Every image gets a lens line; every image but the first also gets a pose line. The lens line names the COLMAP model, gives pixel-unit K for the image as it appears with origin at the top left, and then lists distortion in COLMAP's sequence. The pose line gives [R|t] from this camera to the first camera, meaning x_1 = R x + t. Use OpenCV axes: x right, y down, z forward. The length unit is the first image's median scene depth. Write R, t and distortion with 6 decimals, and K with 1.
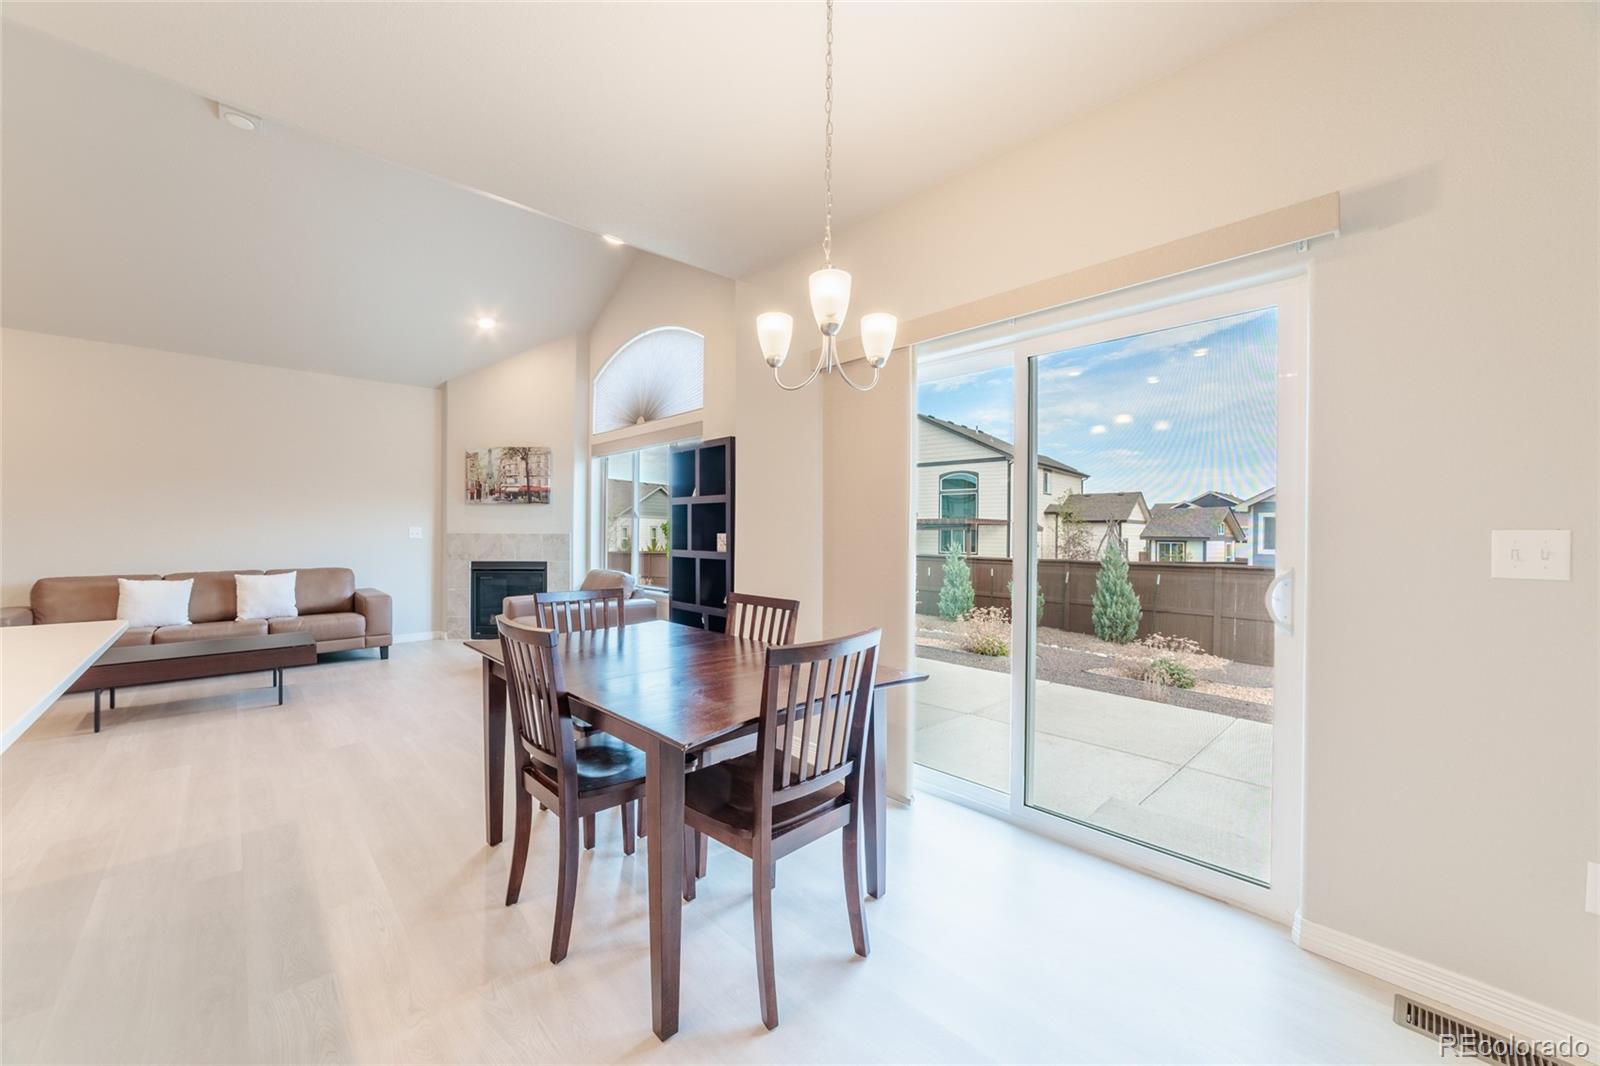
lens RADIAL K [[606.4, 0, 796.5], [0, 606.4, 535.1], [0, 0, 1]] dist [-0.023399, 0.010108]
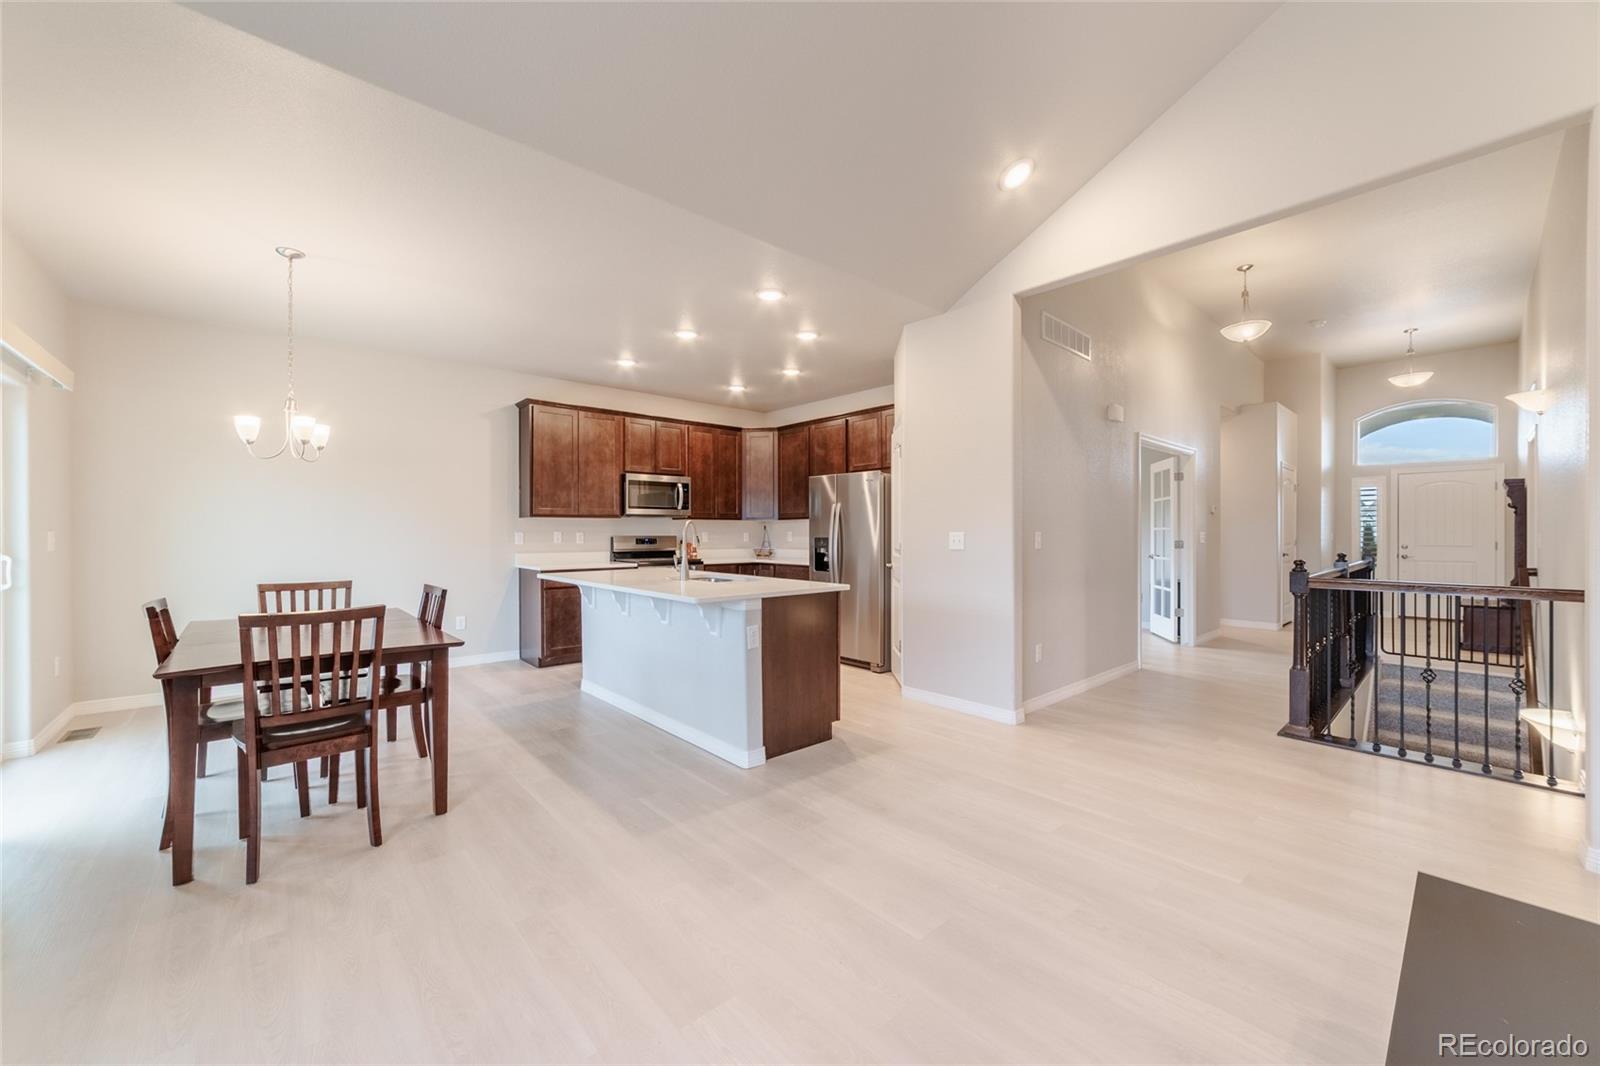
lens RADIAL K [[606.4, 0, 796.5], [0, 606.4, 535.1], [0, 0, 1]] dist [-0.023399, 0.010108]
pose [[-0.999703, -0.005580, 0.023721, -0.430898], [-0.005406, 0.999958, 0.007371, -0.007914], [-0.023761, 0.007241, -0.999691, 0.761508]]
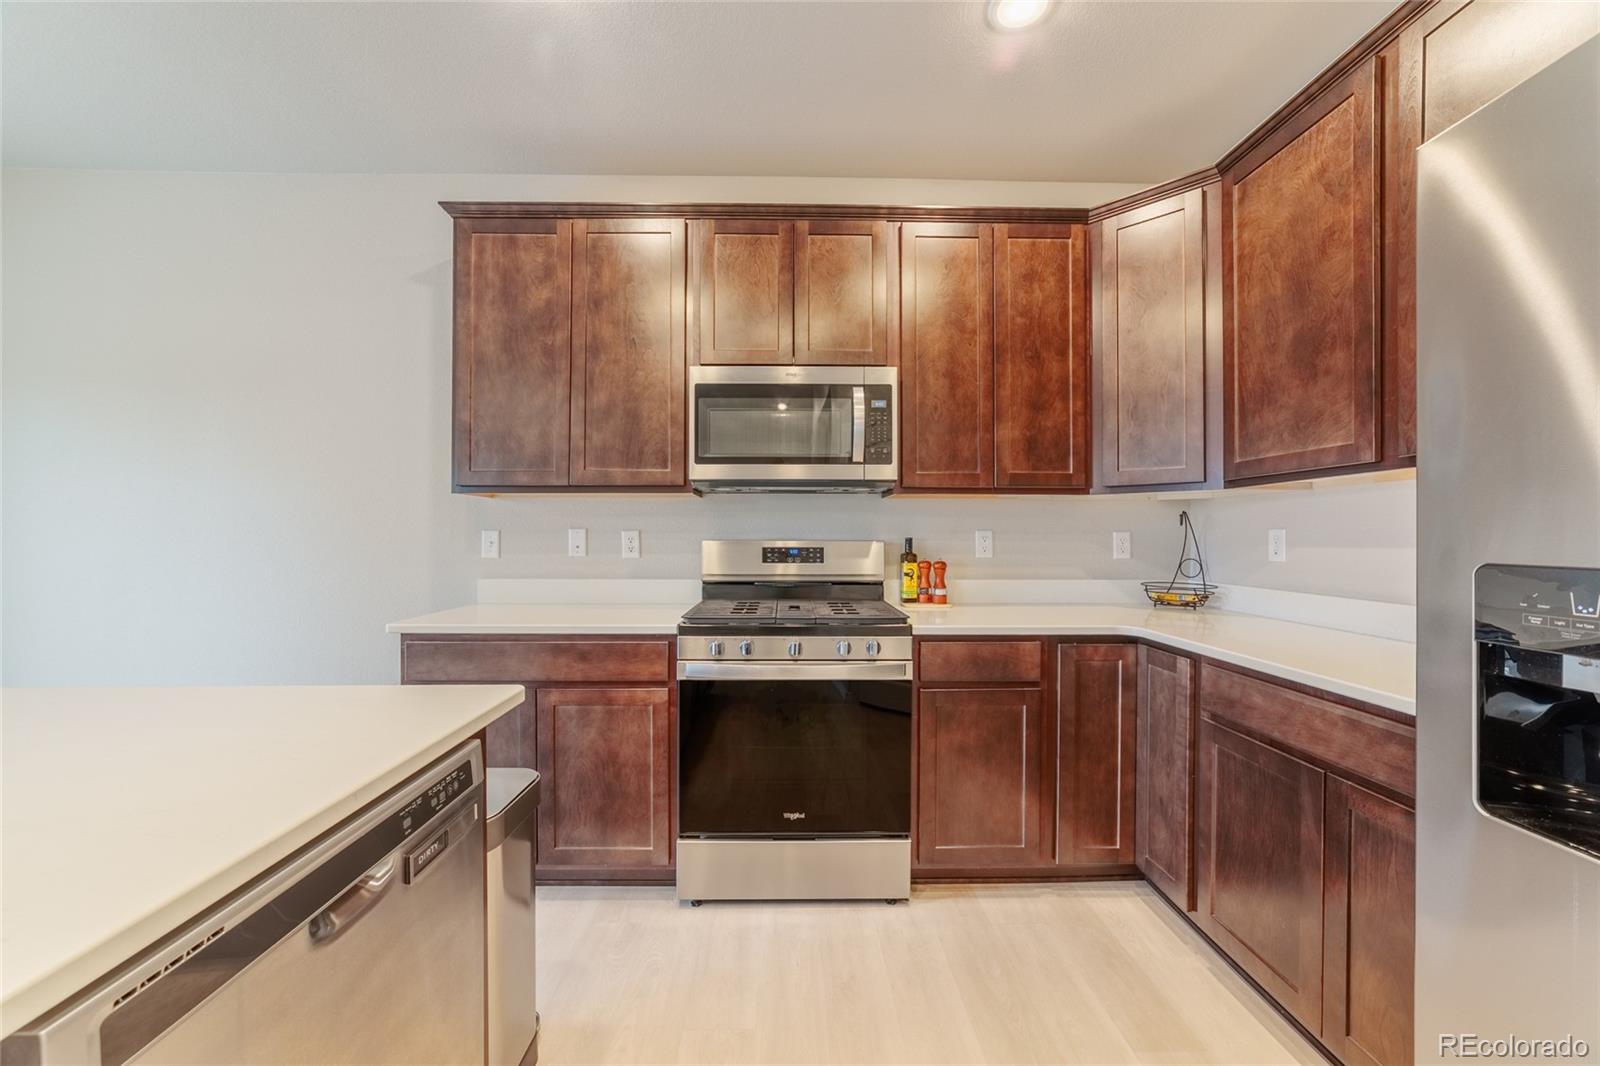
lens RADIAL K [[606.4, 0, 796.5], [0, 606.4, 535.1], [0, 0, 1]] dist [-0.023399, 0.010108]
pose [[-0.743255, -0.007555, 0.668966, -0.414588], [-0.004454, 0.999970, 0.006345, -0.003652], [-0.668994, 0.001736, -0.743266, 0.021726]]
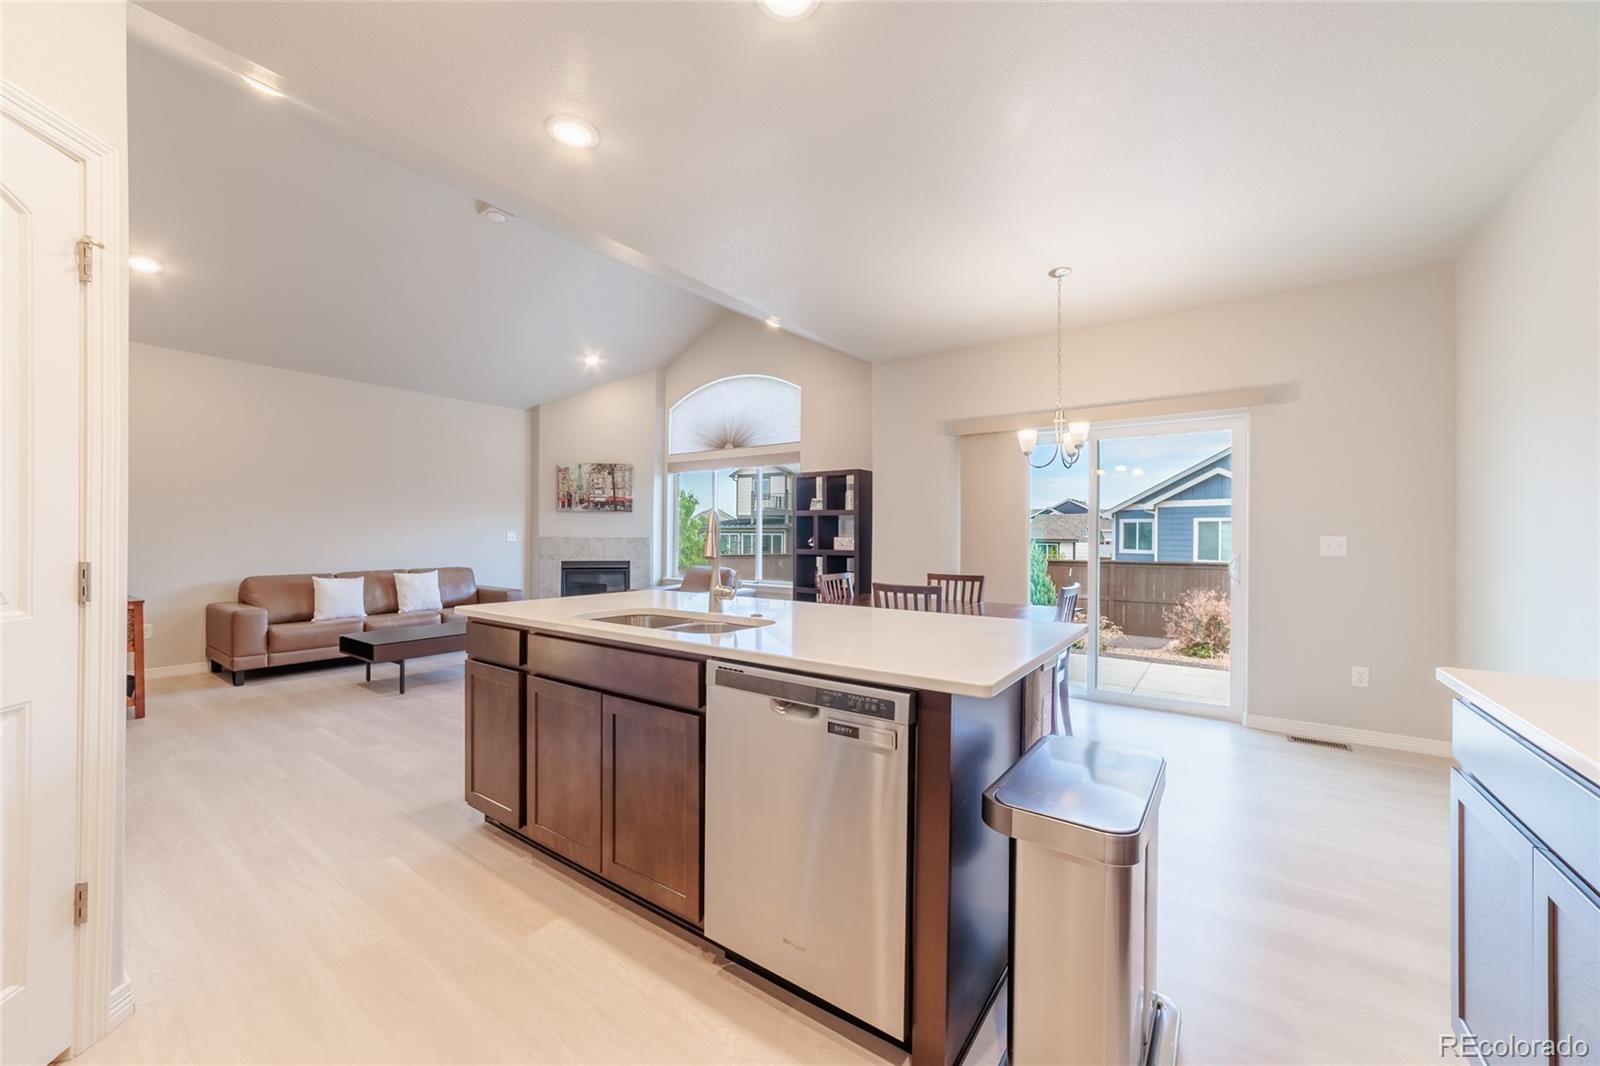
lens RADIAL K [[606.4, 0, 796.5], [0, 606.4, 535.1], [0, 0, 1]] dist [-0.023399, 0.010108]
pose [[0.981769, -0.000082, 0.190080, -0.328242], [0.000879, 0.999991, -0.004107, -0.001336], [-0.190078, 0.004199, 0.981760, -0.232014]]
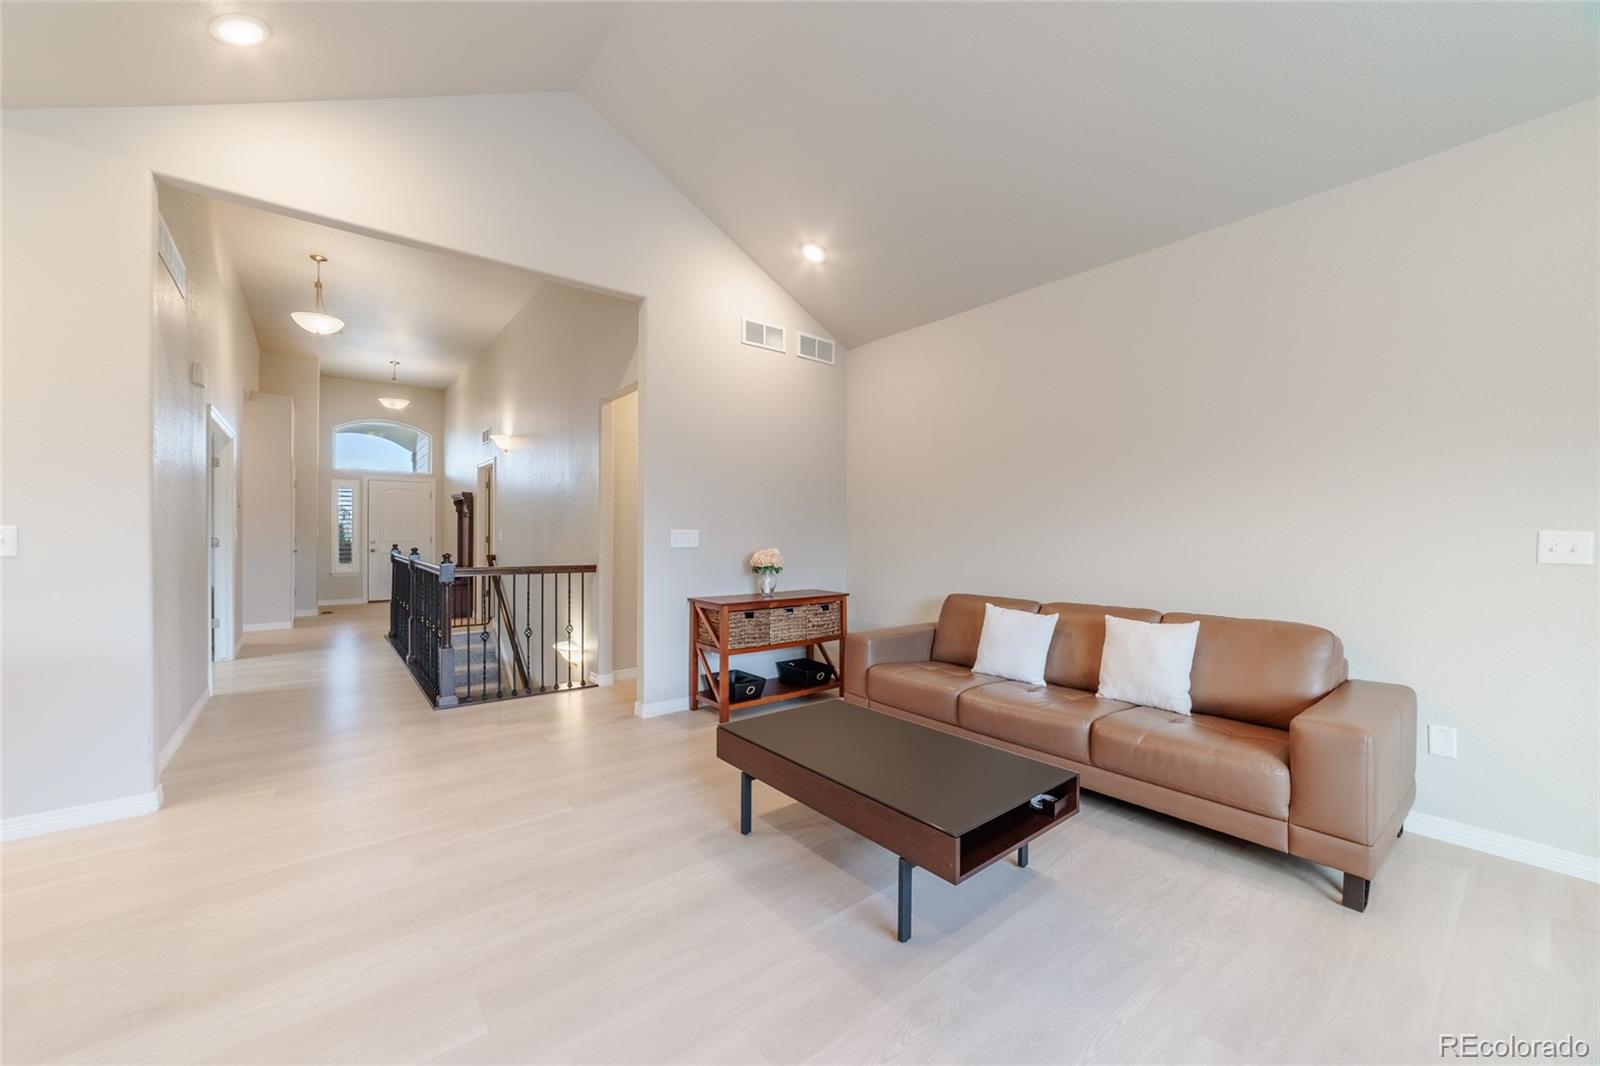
lens RADIAL K [[611.4, 0, 779.3], [0, 611.4, 533.8], [0, 0, 1]] dist [-0.001996, 0.000082]
pose [[-0.099435, -0.004392, -0.995034, -0.263853], [-0.009773, 0.999946, -0.003437, -0.005747], [0.994996, 0.009383, -0.099473, 0.612635]]
